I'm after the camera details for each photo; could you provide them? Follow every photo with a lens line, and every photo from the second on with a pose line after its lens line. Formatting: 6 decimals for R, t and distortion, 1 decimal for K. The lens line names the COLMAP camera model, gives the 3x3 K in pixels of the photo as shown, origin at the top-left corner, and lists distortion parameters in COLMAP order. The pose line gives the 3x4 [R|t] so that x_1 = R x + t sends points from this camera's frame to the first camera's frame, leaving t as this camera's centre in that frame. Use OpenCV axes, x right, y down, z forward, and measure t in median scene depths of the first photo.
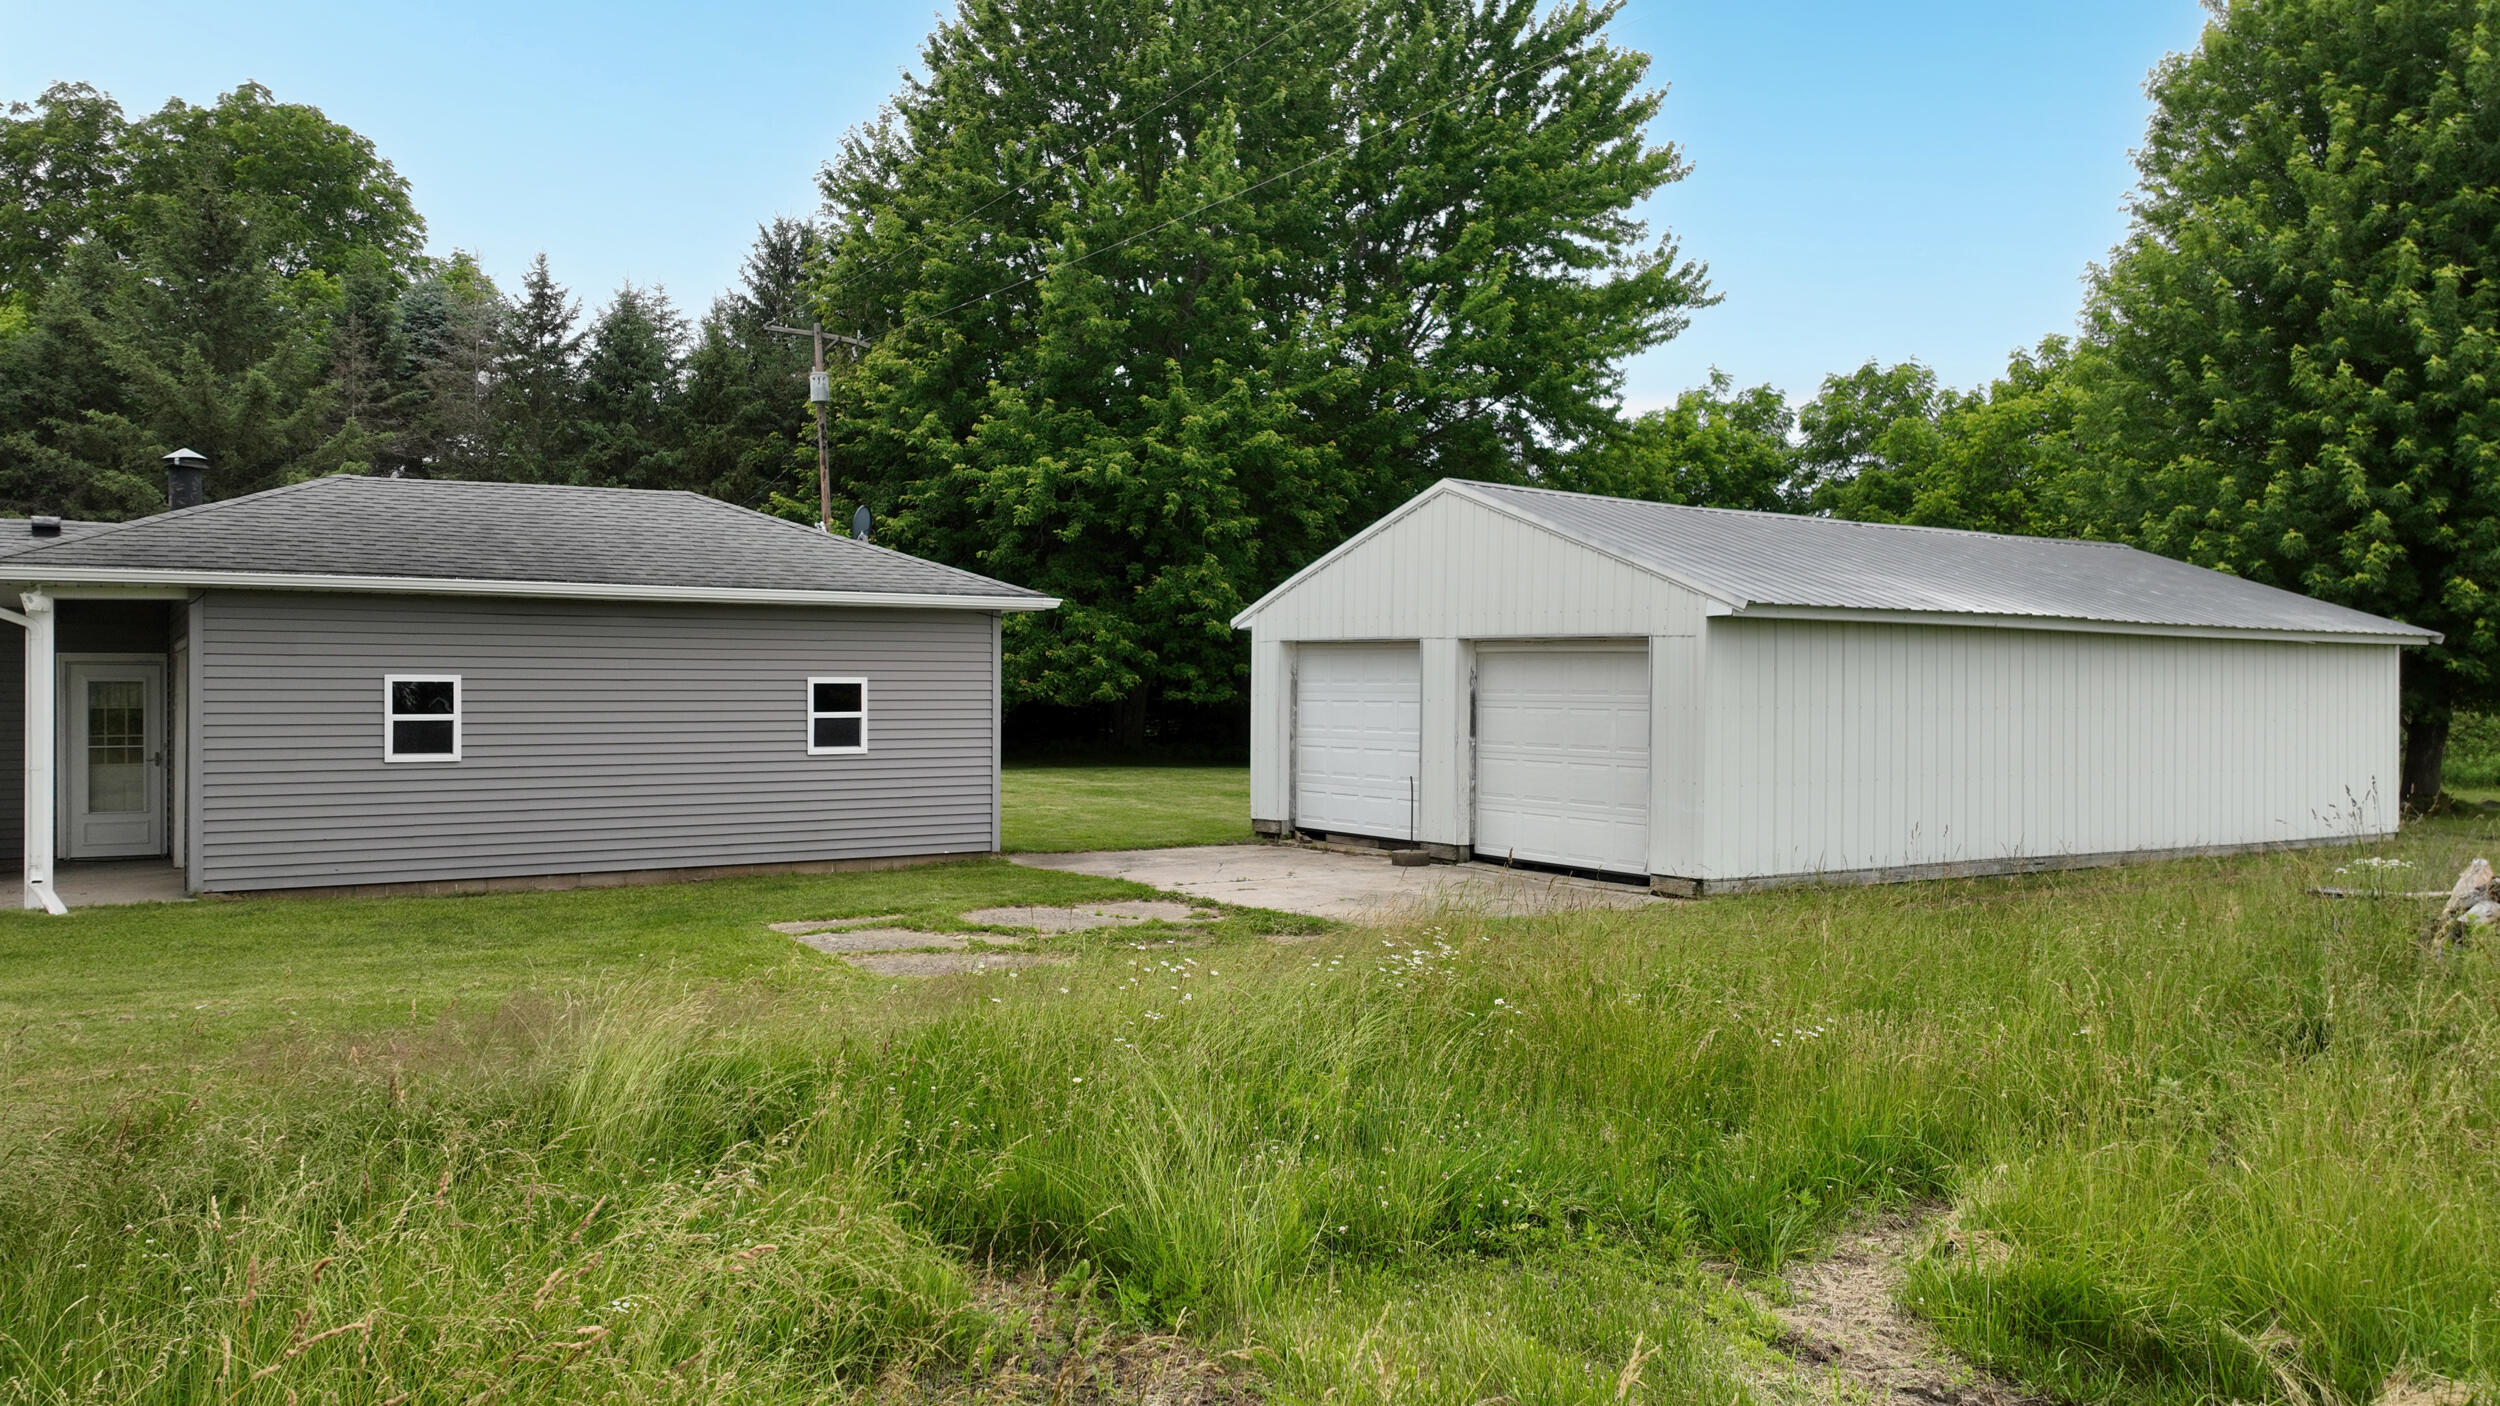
lens RADIAL K [[1813.5, 0, 1256.3], [0, 1813.5, 709.9], [0, 0, 1]] dist [0.003085, 0.005386]
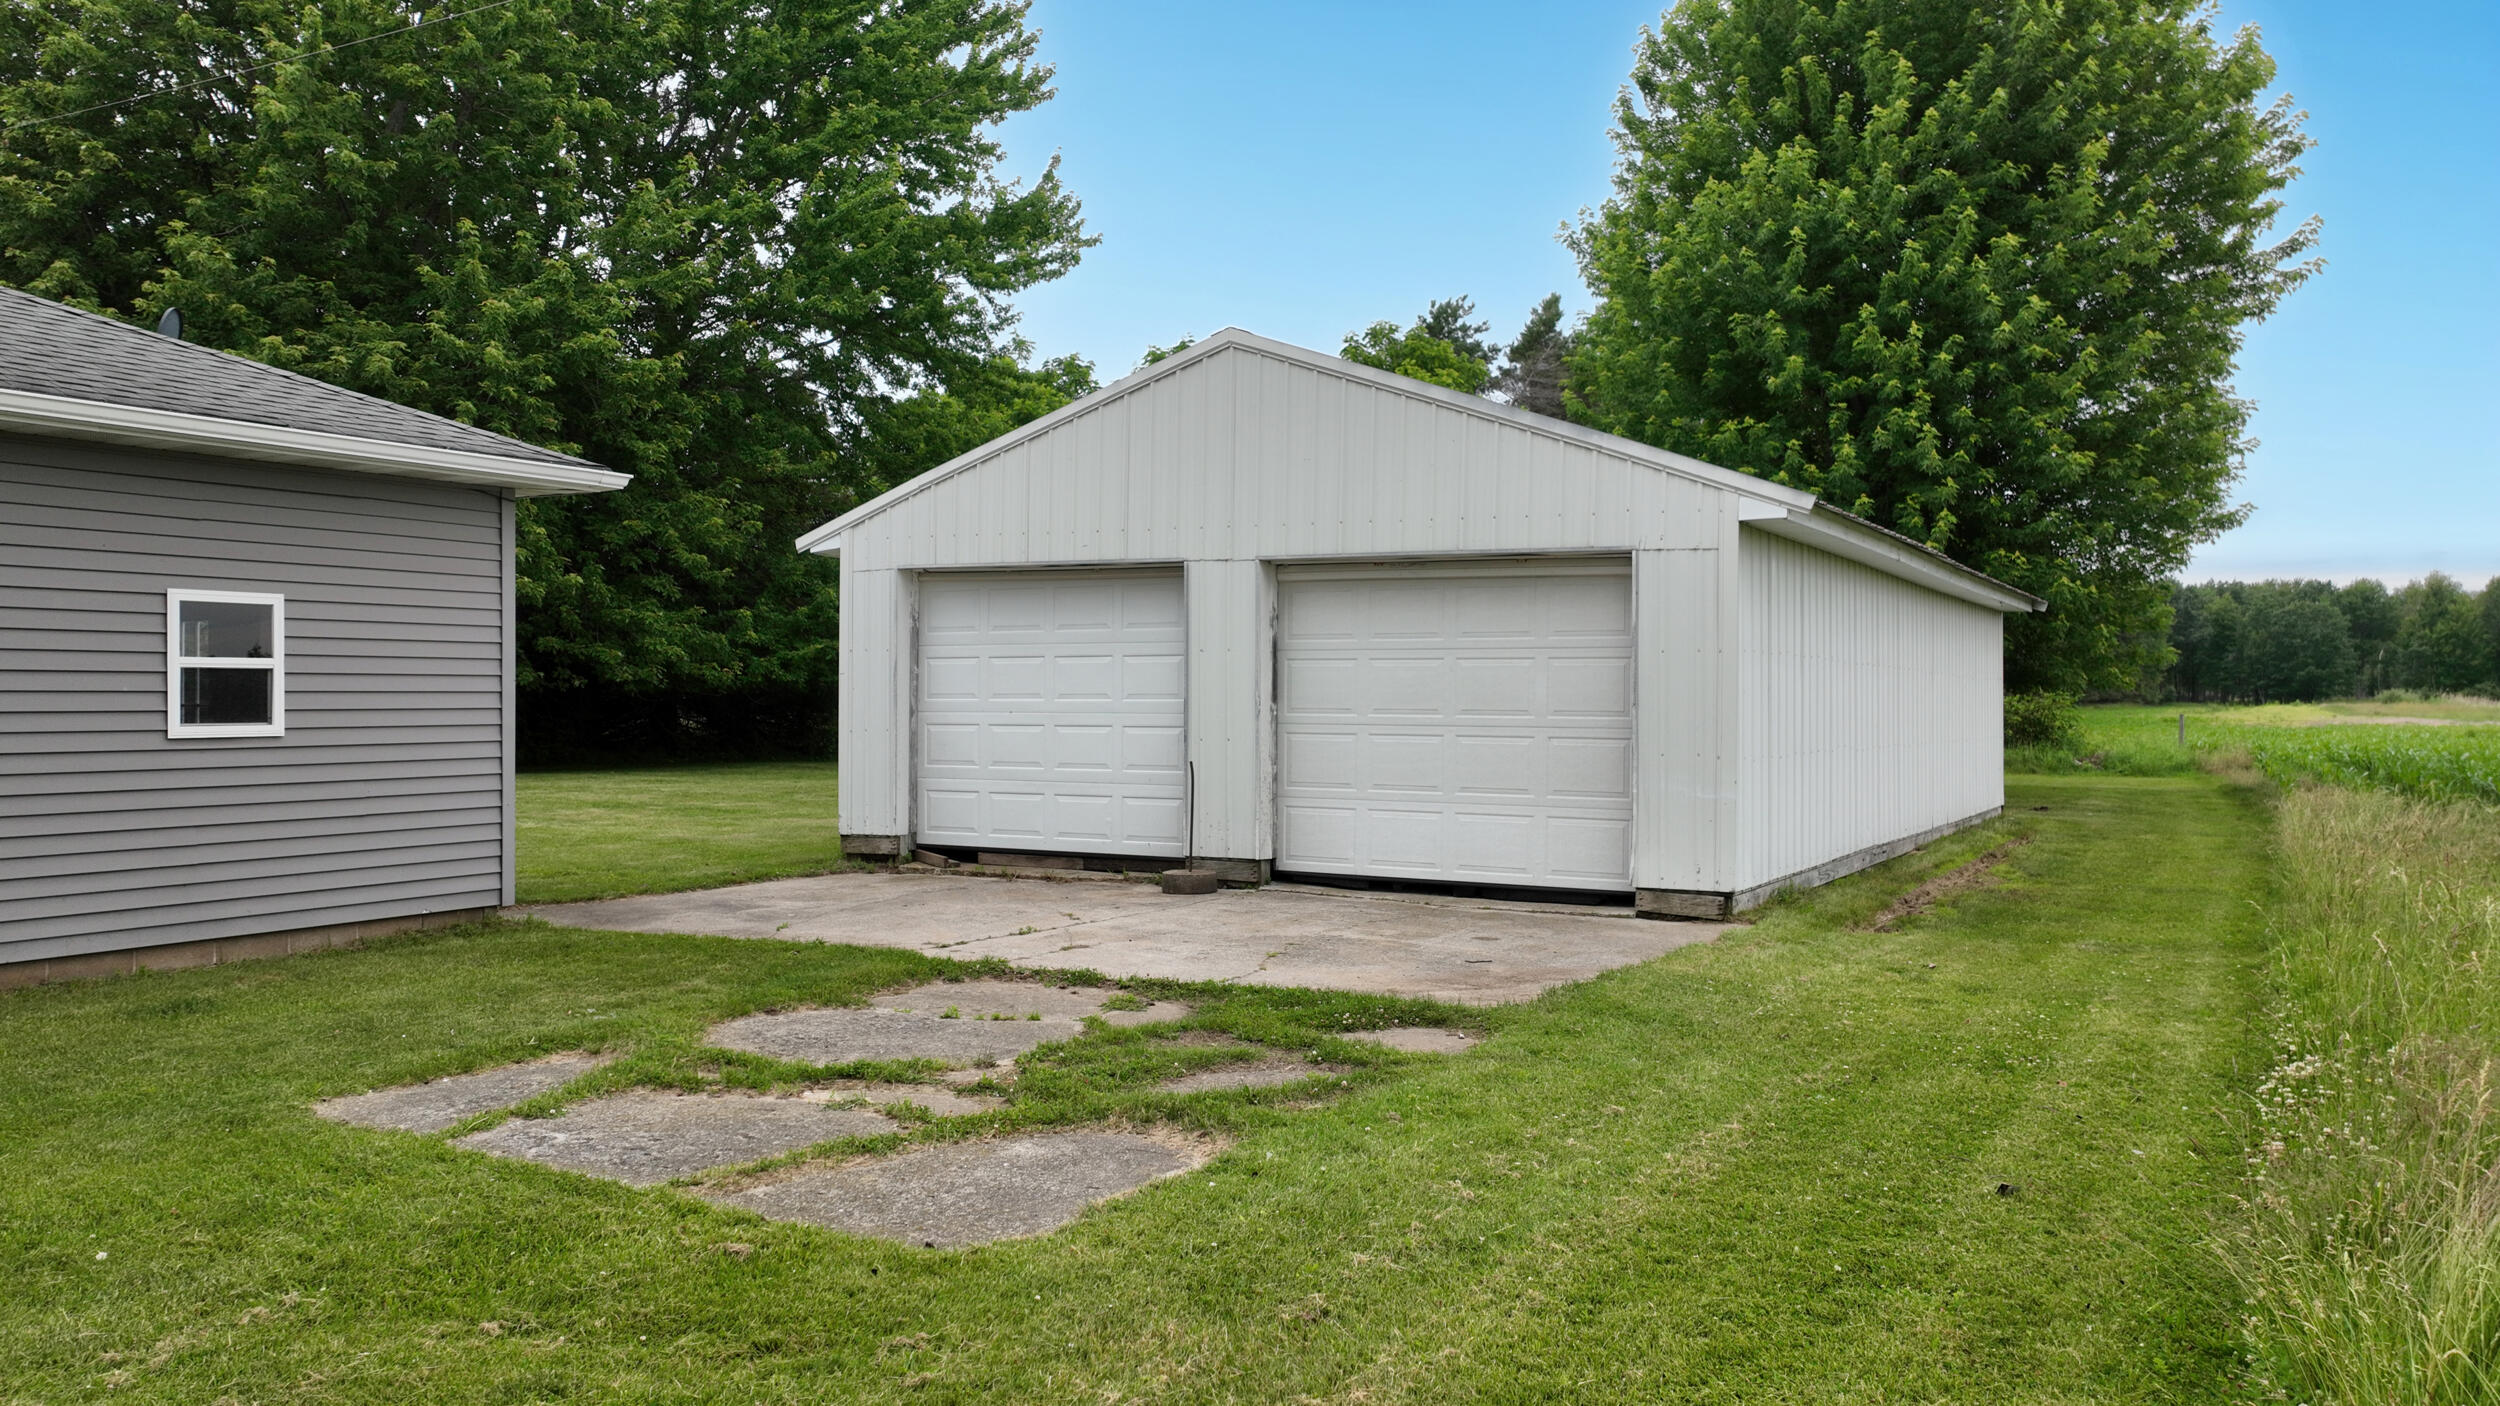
lens RADIAL K [[1816.8, 0, 1271.1], [0, 1816.8, 696.7], [0, 0, 1]] dist [0.003215, 0.014174]
pose [[0.883978, -0.001279, 0.467526, -0.179824], [0.006326, 0.999937, -0.009226, 0.016497], [-0.467485, 0.011113, 0.883931, 0.335746]]
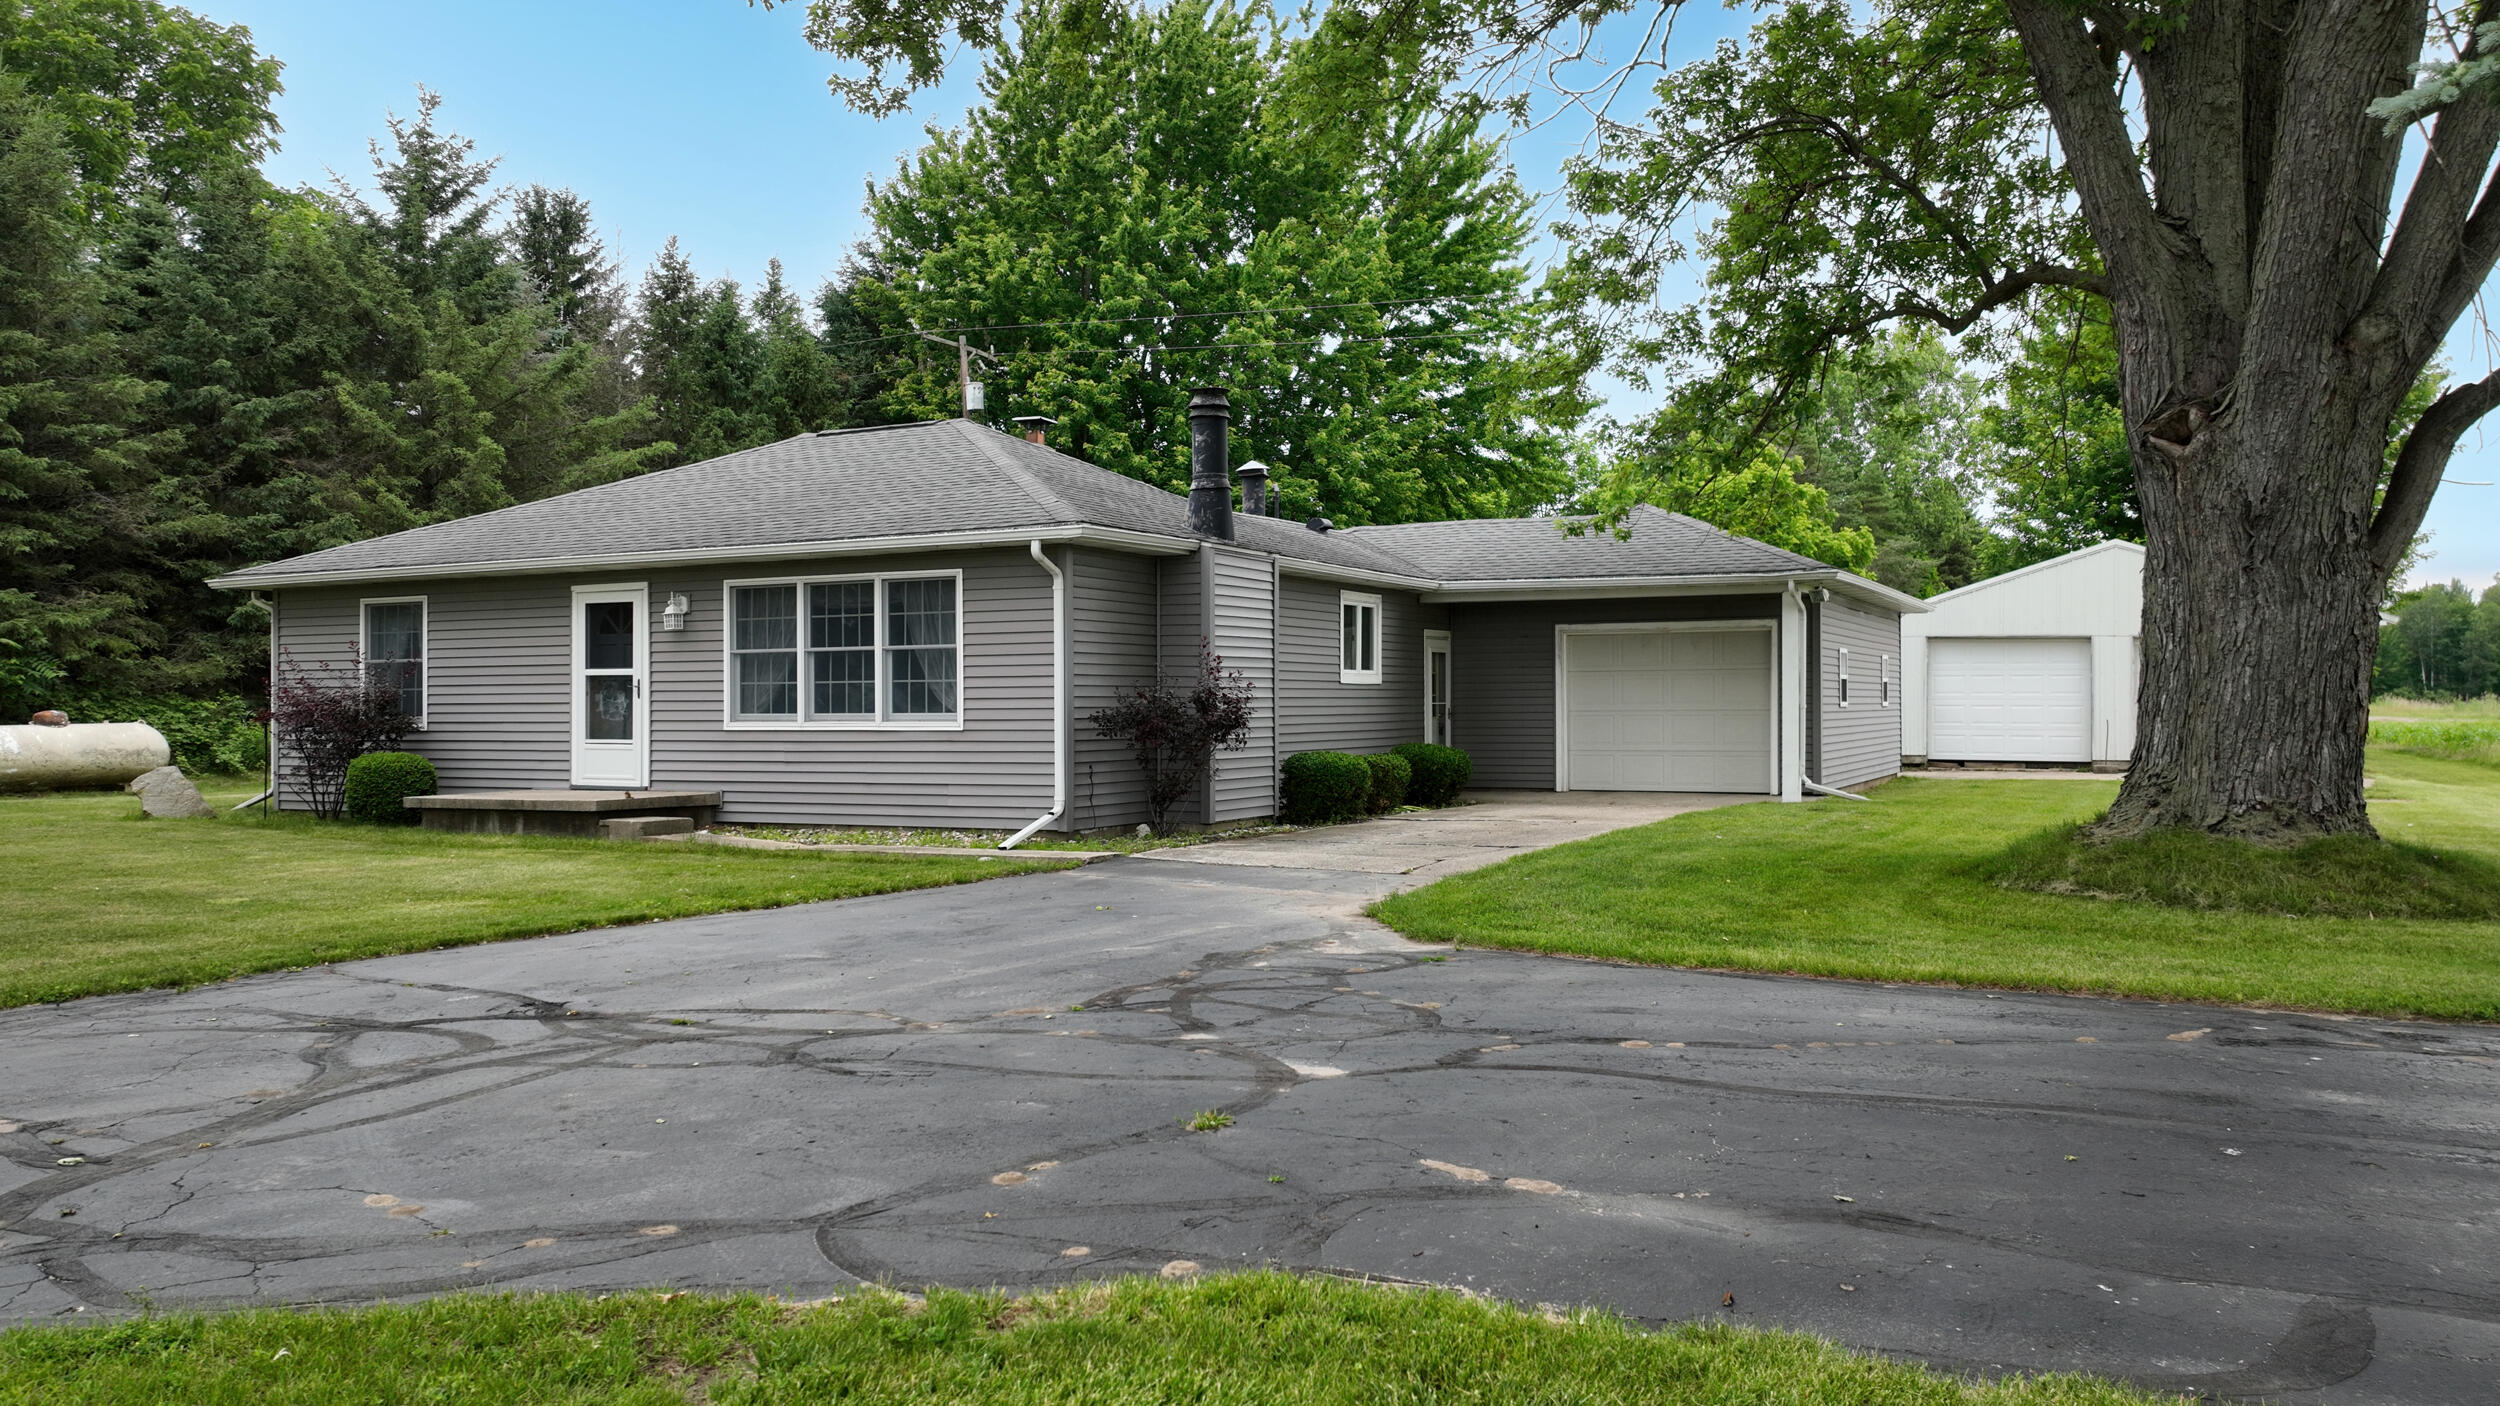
lens RADIAL K [[1820.6, 0, 1251.8], [0, 1820.6, 713.0], [0, 0, 1]] dist [0.009049, -0.005572]
pose [[0.864611, -0.002548, 0.502435, -1.227156], [0.004547, 0.999986, -0.002753, 0.027507], [-0.502421, 0.004665, 0.864610, -0.029290]]
